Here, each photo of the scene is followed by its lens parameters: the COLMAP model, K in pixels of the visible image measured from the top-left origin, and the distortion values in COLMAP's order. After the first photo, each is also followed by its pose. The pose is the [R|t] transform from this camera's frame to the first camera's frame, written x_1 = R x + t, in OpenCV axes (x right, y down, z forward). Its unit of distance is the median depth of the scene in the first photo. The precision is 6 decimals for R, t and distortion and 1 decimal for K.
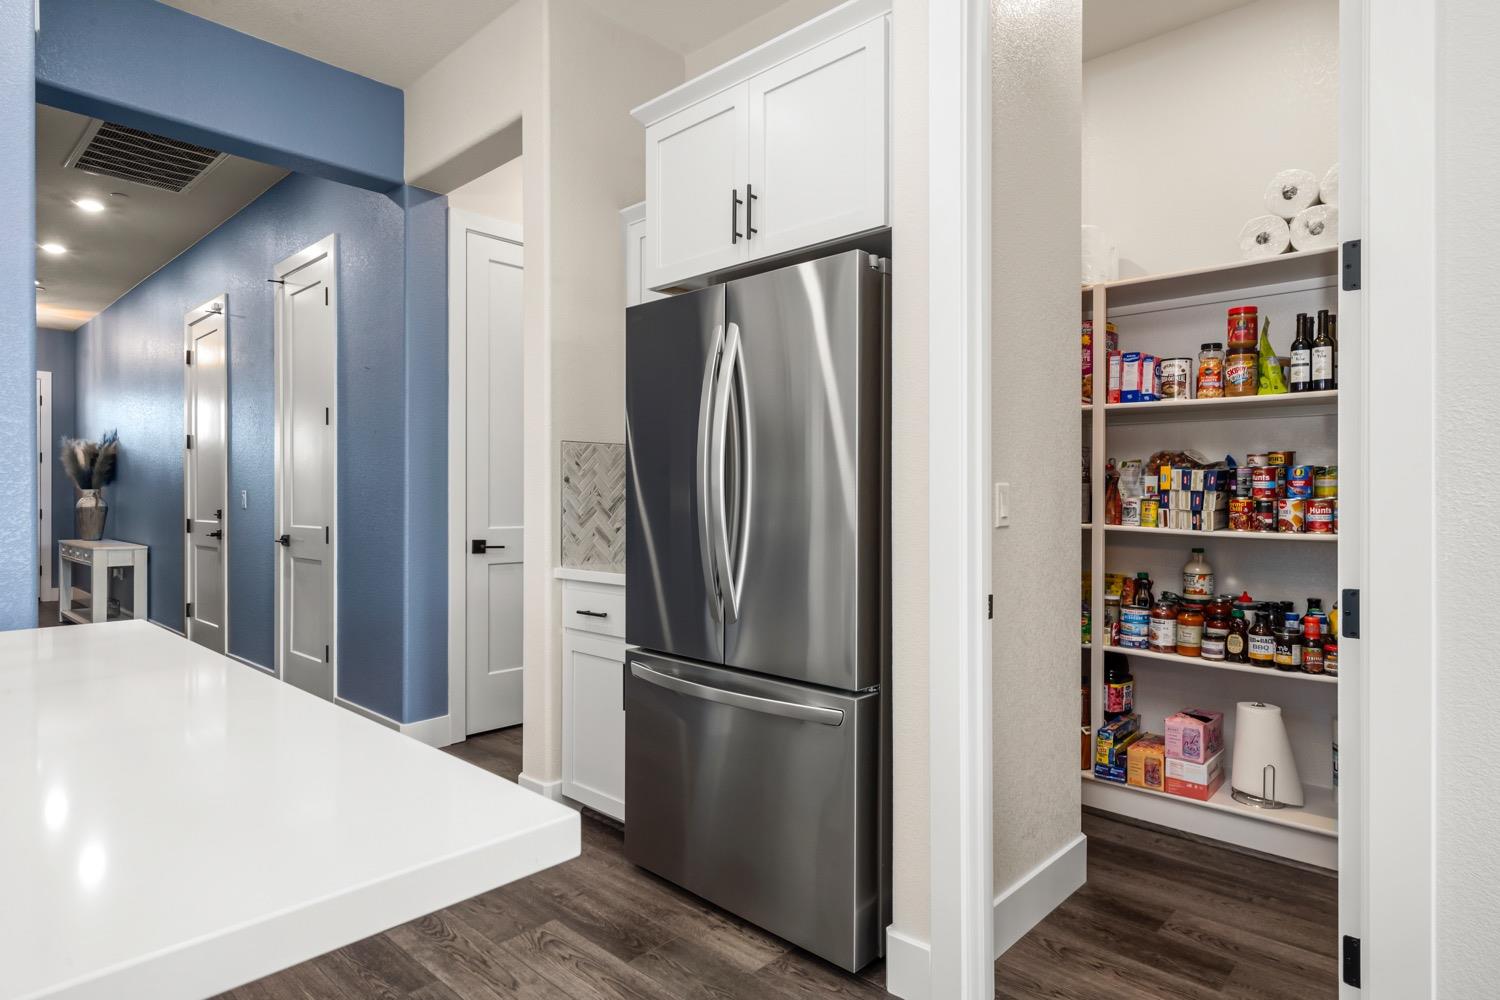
lens RADIAL K [[814.7, 0, 756.6], [0, 814.7, 497.1], [0, 0, 1]] dist [-0.003937, -0.000605]
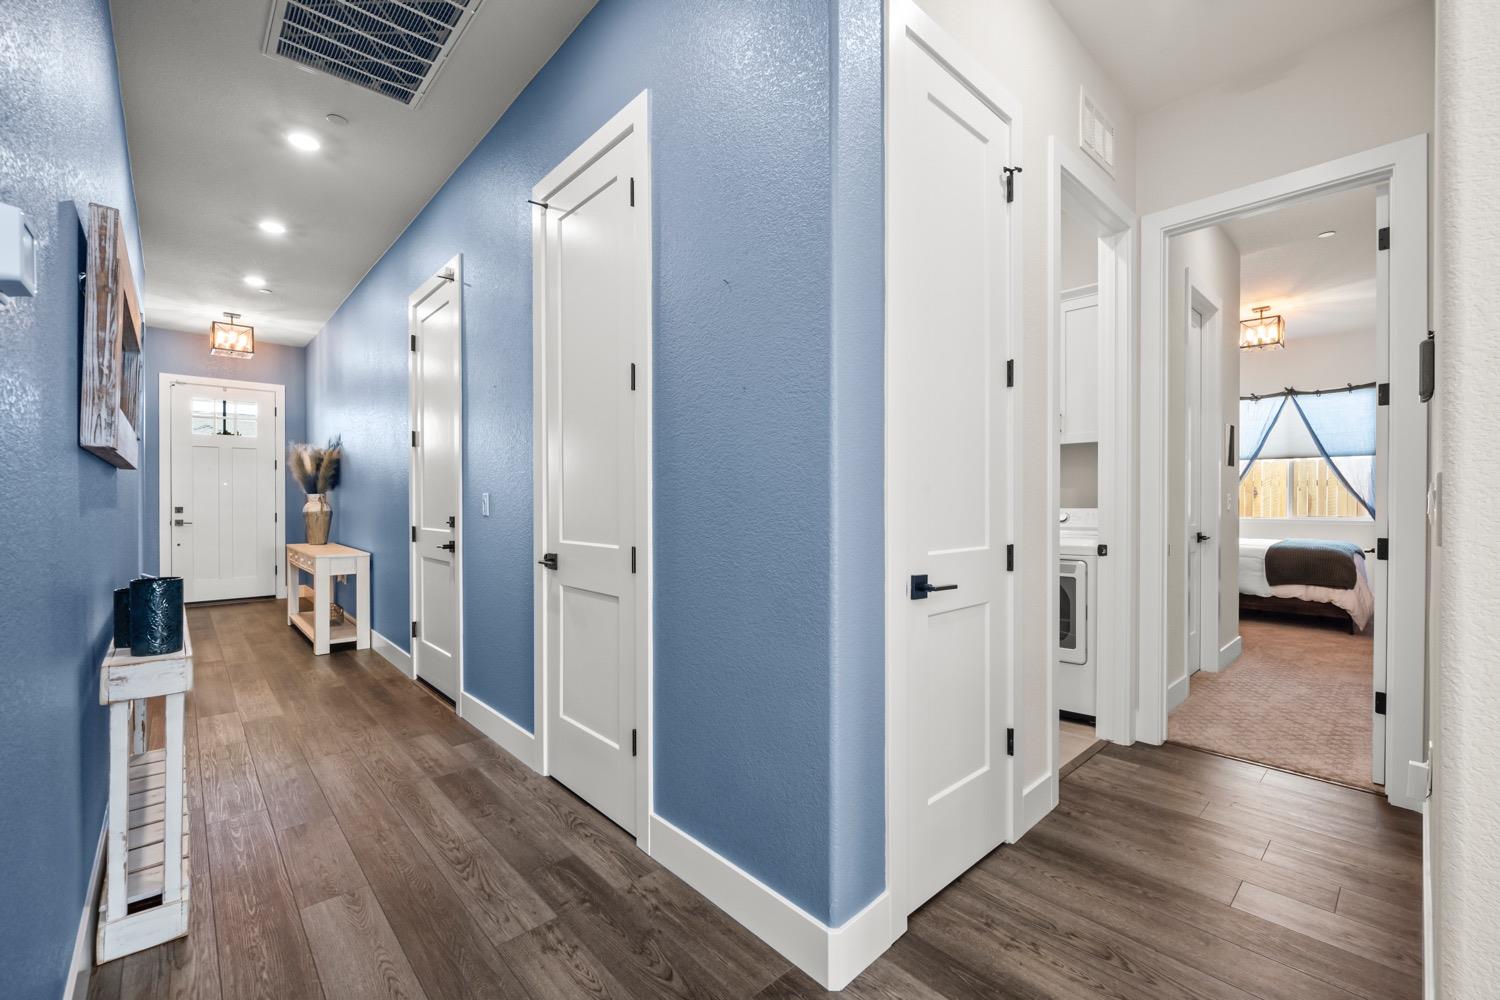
lens RADIAL K [[620.3, 0, 743.7], [0, 620.3, 501.4], [0, 0, 1]] dist [-0.007473, -0.000526]
pose [[0.995428, -0.002748, -0.095474, -0.243368], [0.002979, 0.999993, 0.002281, -0.000406], [0.095467, -0.002555, 0.995429, 0.319753]]
